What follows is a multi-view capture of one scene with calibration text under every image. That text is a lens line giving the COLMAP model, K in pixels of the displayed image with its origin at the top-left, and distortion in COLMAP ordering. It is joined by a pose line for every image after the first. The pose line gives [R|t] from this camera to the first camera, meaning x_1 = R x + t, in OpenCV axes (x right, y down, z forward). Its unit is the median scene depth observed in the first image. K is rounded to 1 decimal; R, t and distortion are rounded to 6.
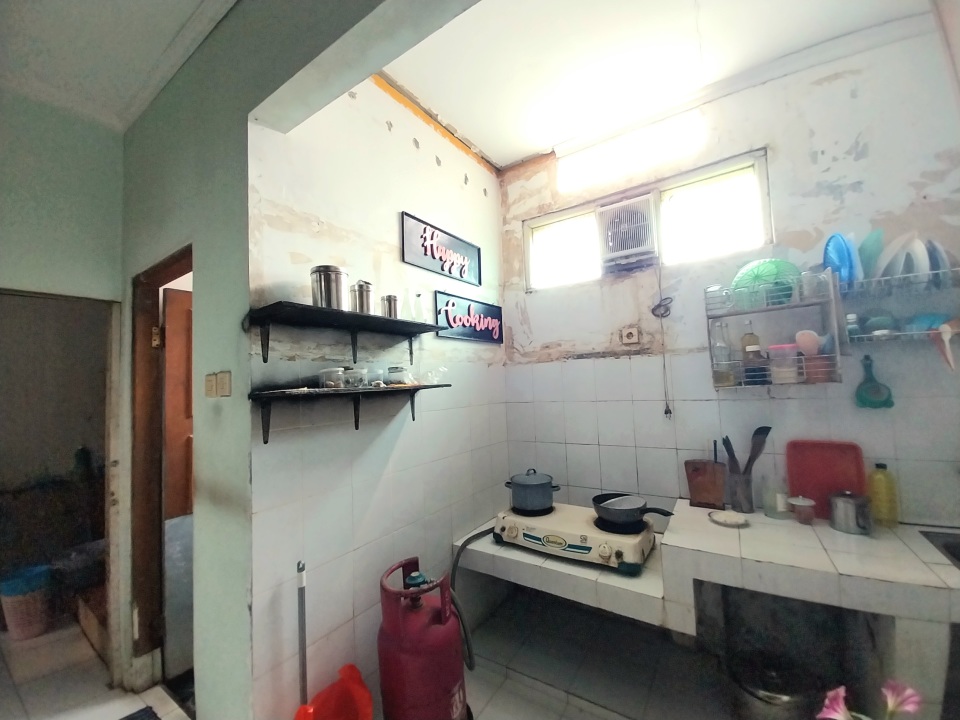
lens RADIAL K [[379.6, 0, 487.8], [0, 379.6, 363.1], [0, 0, 1]] dist [-0.001162, -0.005507]
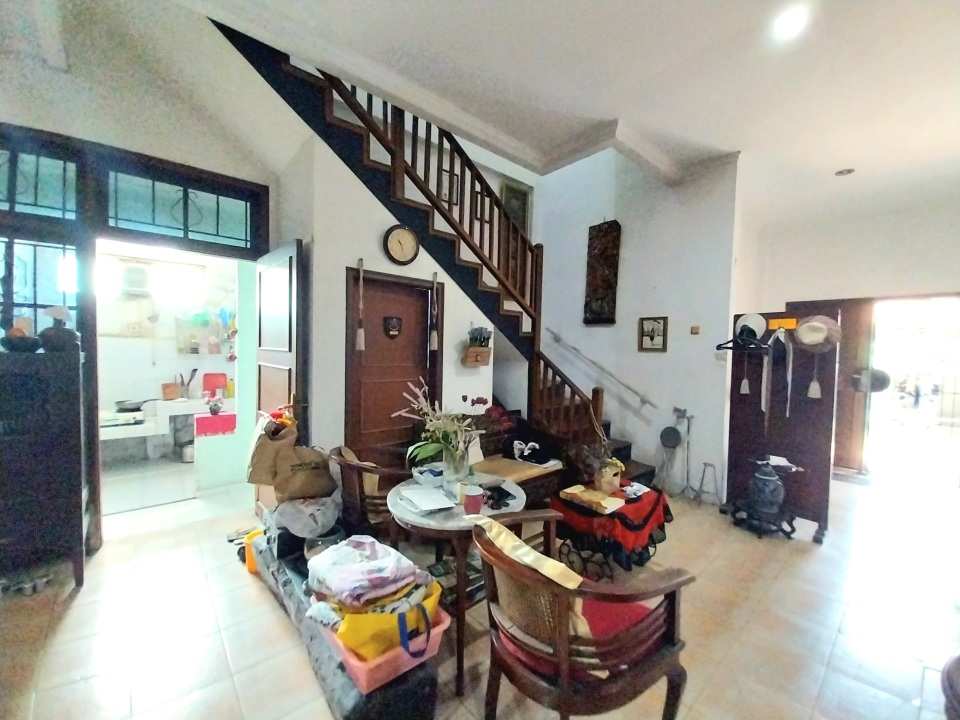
lens RADIAL K [[379.6, 0, 489.0], [0, 379.6, 364.2], [0, 0, 1]] dist [-0.001162, -0.005507]
pose [[0.274861, 0.012985, 0.961396, -1.300539], [-0.085254, 0.996299, 0.010917, -0.075830], [-0.957697, -0.084963, 0.274951, -1.755357]]
